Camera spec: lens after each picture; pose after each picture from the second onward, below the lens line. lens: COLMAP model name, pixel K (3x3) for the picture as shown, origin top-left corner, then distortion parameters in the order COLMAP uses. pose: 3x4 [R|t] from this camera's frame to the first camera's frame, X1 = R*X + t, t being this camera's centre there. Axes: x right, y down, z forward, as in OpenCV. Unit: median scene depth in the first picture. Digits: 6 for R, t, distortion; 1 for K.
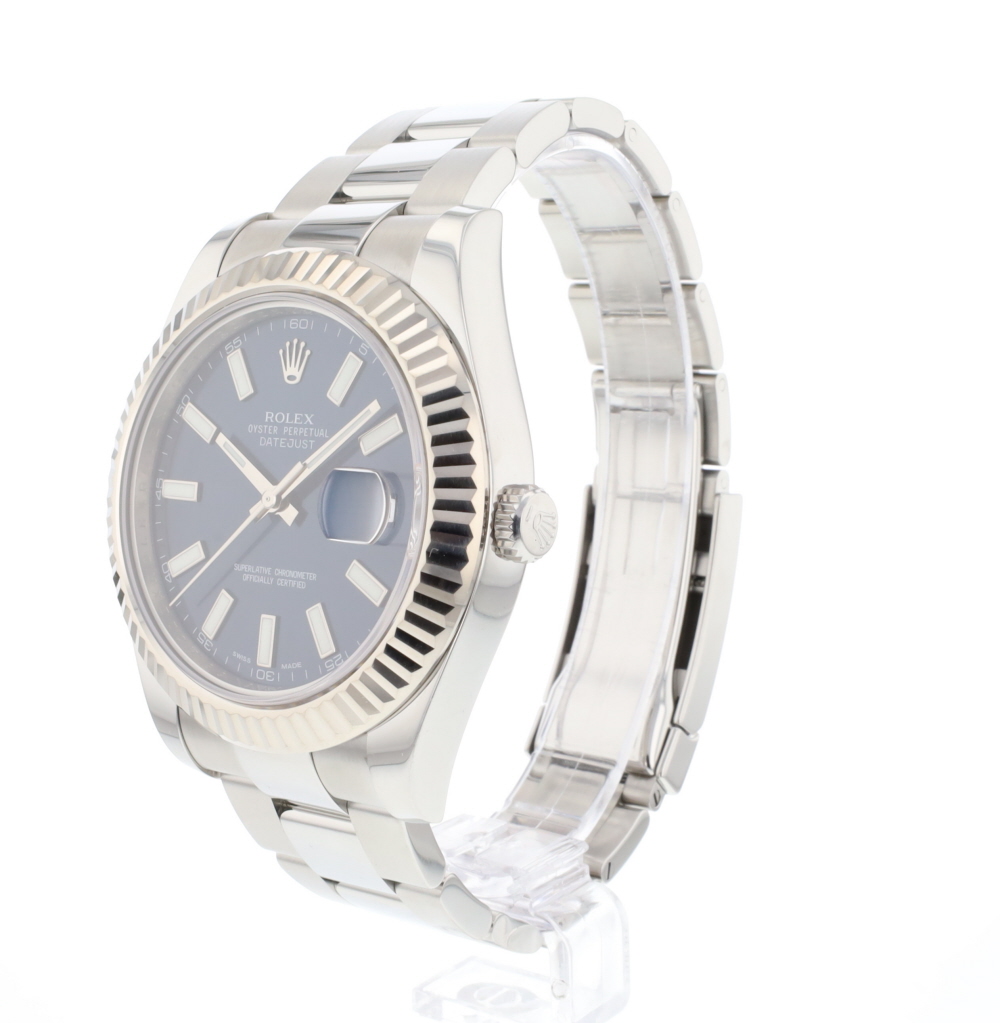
lens RADIAL K [[1732.1, 0, 501.7], [0, 1732.1, 512.5], [0, 0, 1]] dist [0.123920, 0.000000]
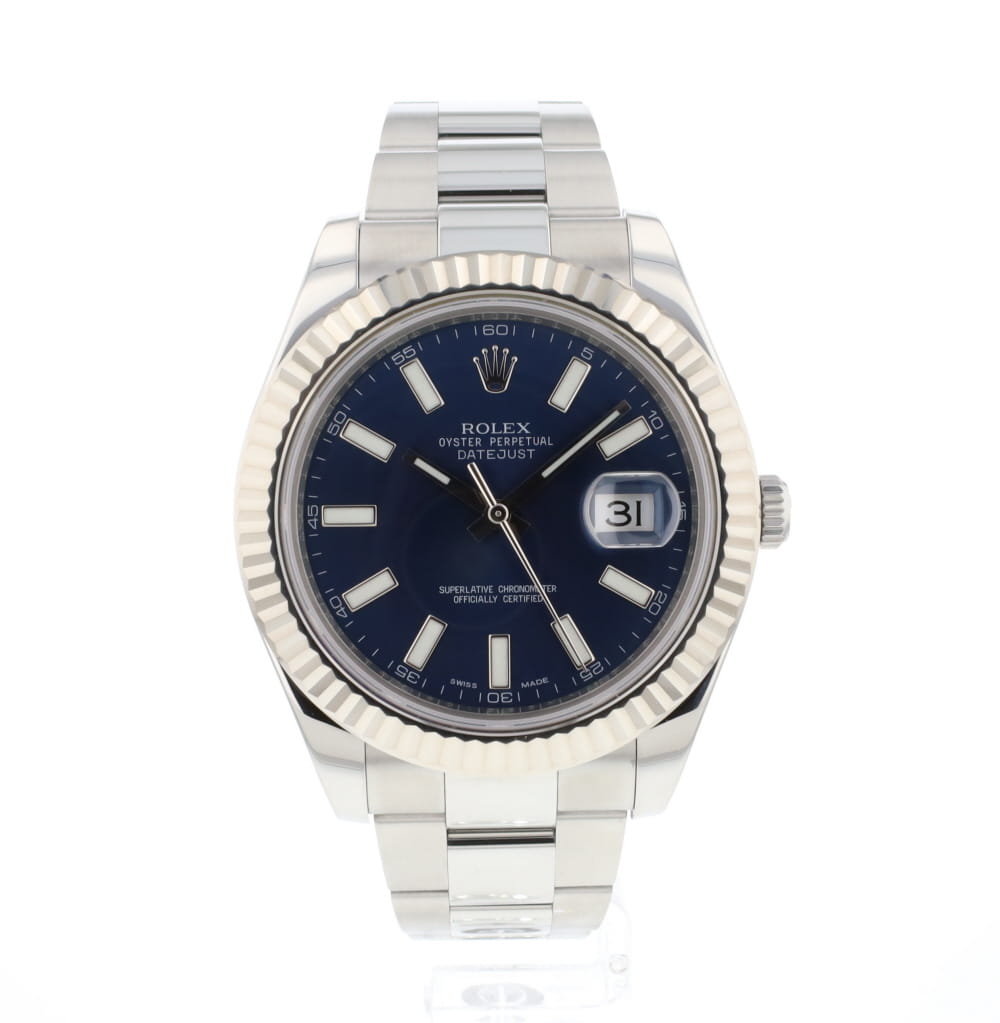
lens RADIAL K [[1732.1, 0, 498.1], [0, 1732.1, 509.6], [0, 0, 1]] dist [0.123920, 0.000000]
pose [[0.797185, -0.093069, 0.596519, -0.697779], [0.086186, 0.995470, 0.040135, -0.048027], [-0.597552, 0.019416, 0.801595, 0.231965]]
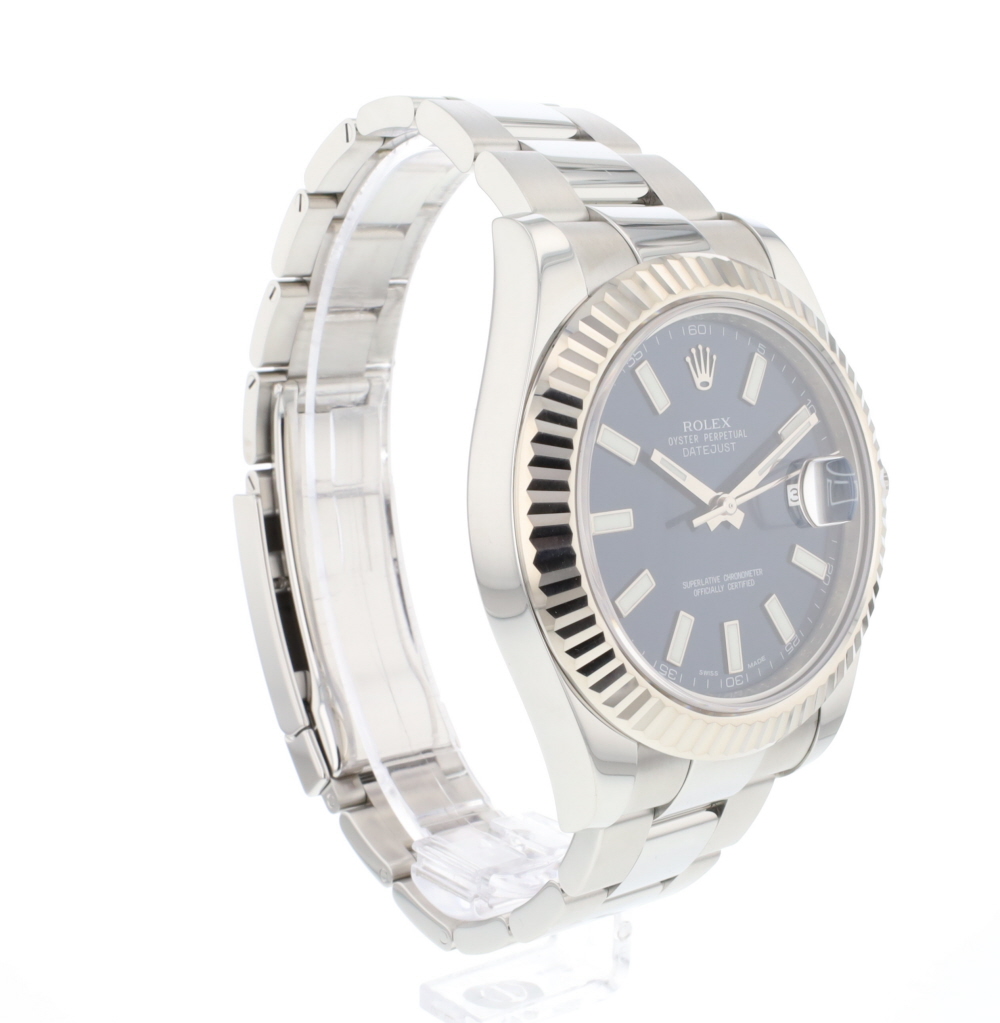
lens RADIAL K [[1732.1, 0, 501.7], [0, 1732.1, 511.9], [0, 0, 1]] dist [0.123920, 0.000000]
pose [[0.262393, -0.150875, 0.953093, -1.111303], [0.131343, 0.984093, 0.119622, -0.139777], [-0.955981, 0.093794, 0.278035, 0.840811]]
